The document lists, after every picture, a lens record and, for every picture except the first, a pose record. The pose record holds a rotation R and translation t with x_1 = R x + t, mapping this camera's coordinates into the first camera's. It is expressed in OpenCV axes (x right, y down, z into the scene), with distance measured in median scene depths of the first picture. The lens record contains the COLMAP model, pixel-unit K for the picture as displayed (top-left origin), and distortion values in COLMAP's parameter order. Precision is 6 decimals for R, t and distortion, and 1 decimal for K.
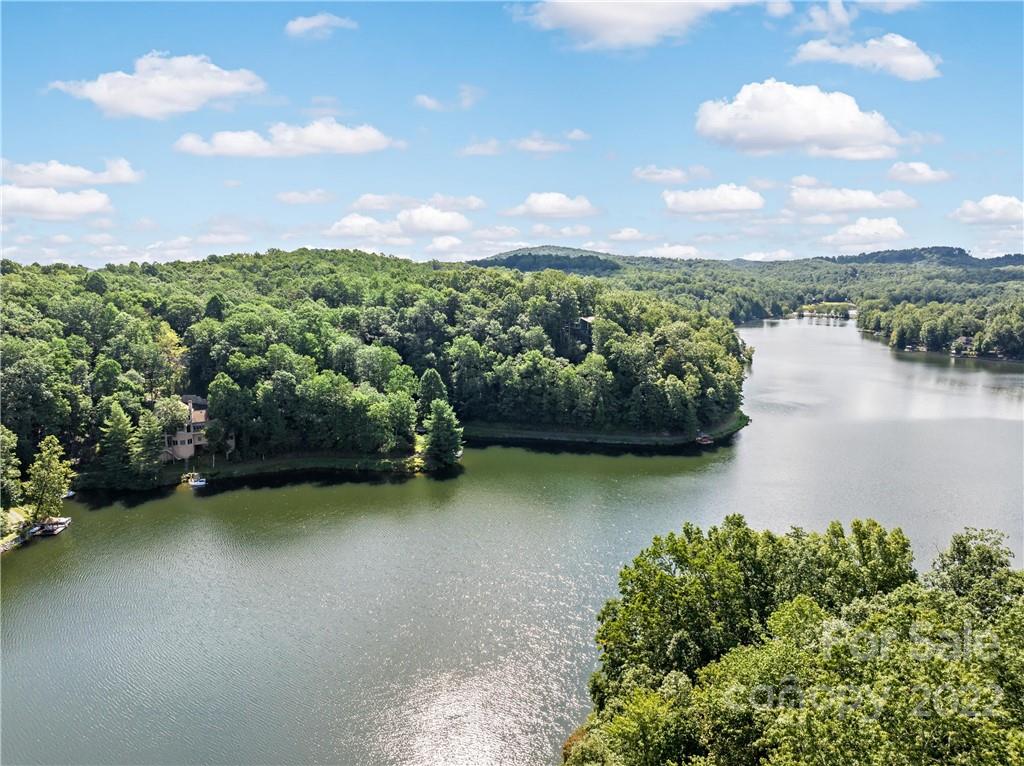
lens RADIAL K [[733.2, 0, 512.8], [0, 733.2, 389.5], [0, 0, 1]] dist [-0.037461, 0.009341]
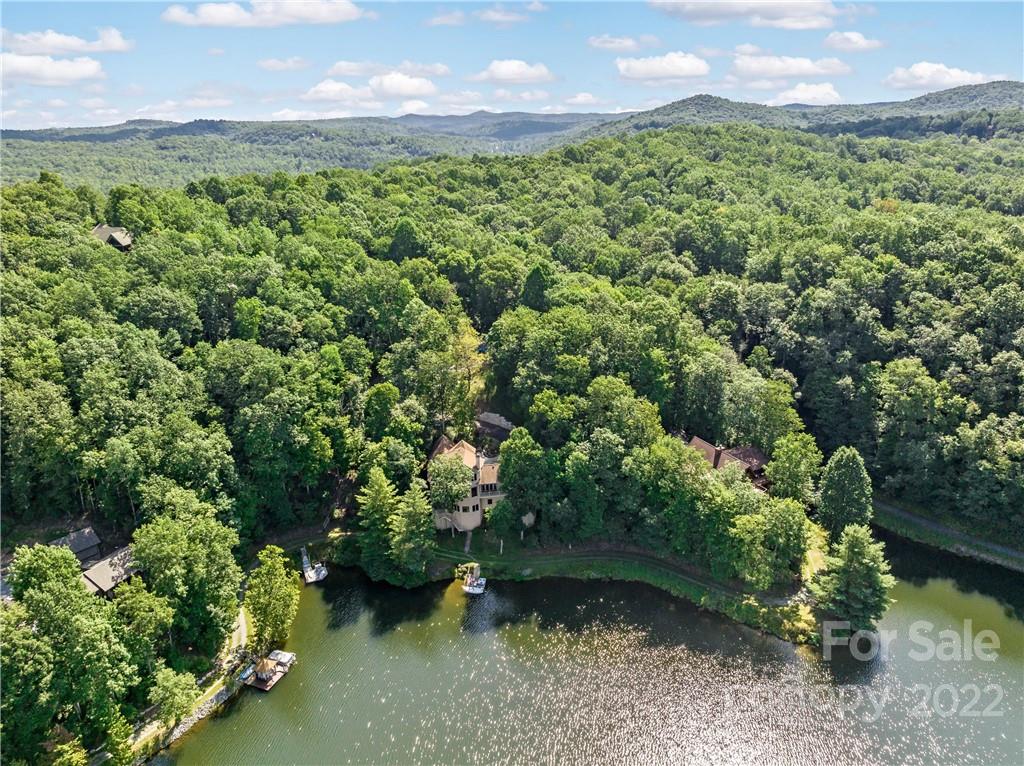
lens RADIAL K [[733.2, 0, 518.0], [0, 733.2, 386.1], [0, 0, 1]] dist [-0.037461, 0.009341]
pose [[0.882276, 0.151947, -0.445534, -0.092355], [-0.055427, 0.973420, 0.222218, -0.189673], [0.467457, -0.171363, 0.867248, 0.373310]]
